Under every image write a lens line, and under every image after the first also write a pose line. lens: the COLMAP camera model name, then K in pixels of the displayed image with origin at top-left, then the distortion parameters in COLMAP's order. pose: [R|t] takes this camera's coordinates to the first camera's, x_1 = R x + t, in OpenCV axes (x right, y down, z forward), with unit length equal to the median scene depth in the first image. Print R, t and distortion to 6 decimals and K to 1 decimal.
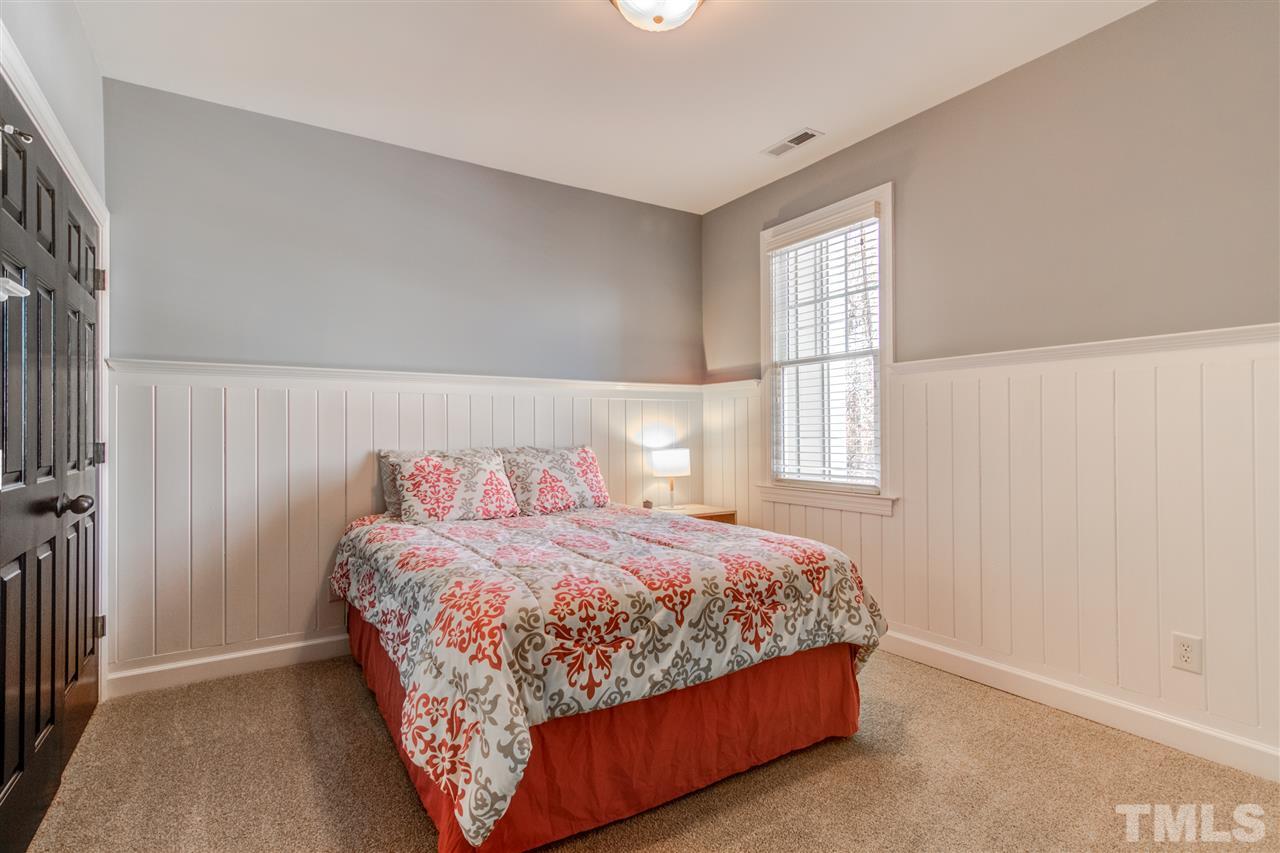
lens RADIAL K [[642.6, 0, 651.2], [0, 642.6, 427.3], [0, 0, 1]] dist [0.014373, 0.000424]
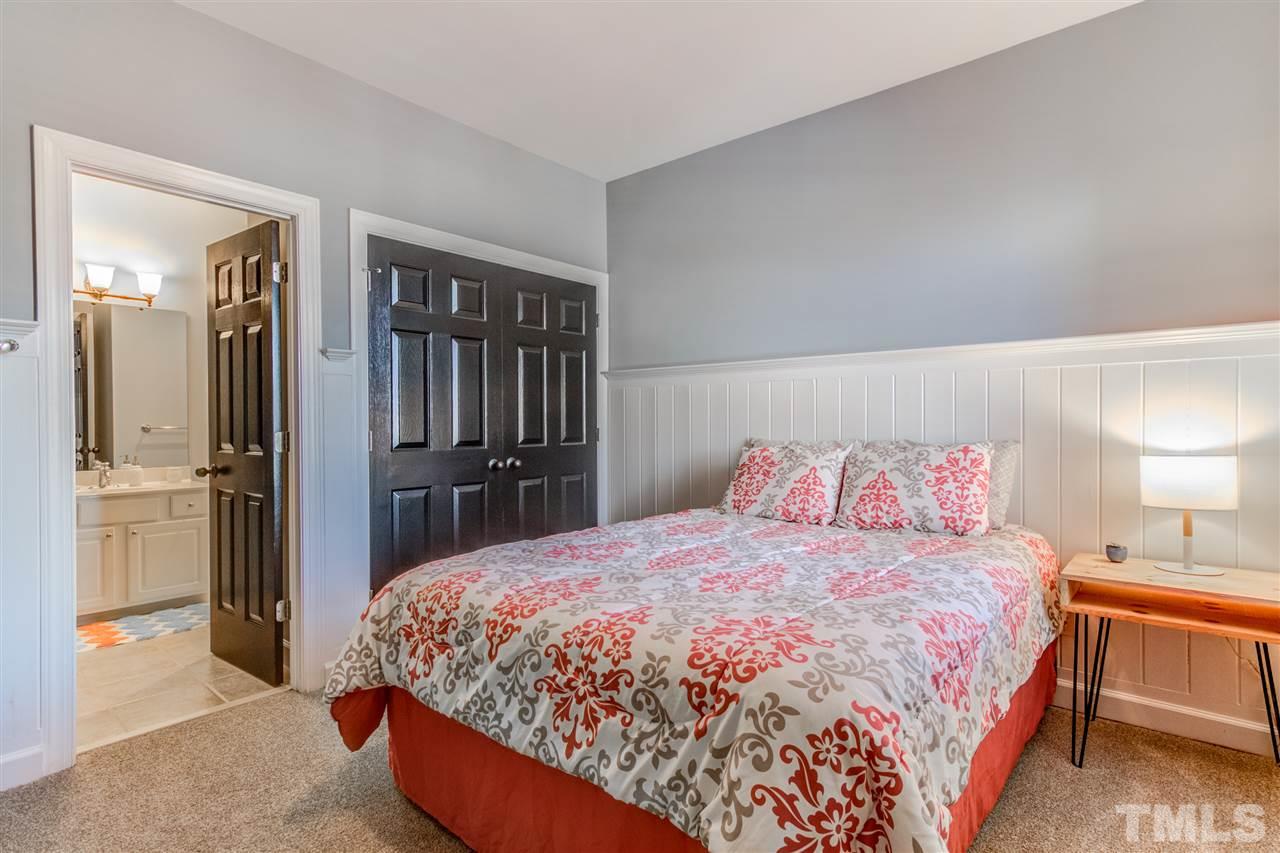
lens RADIAL K [[642.6, 0, 651.2], [0, 642.6, 427.3], [0, 0, 1]] dist [0.014373, 0.000424]
pose [[0.289862, 0.013333, -0.956975, 0.811820], [0.008928, 0.999822, 0.016634, -0.001487], [0.957027, -0.013365, 0.289692, 0.883162]]
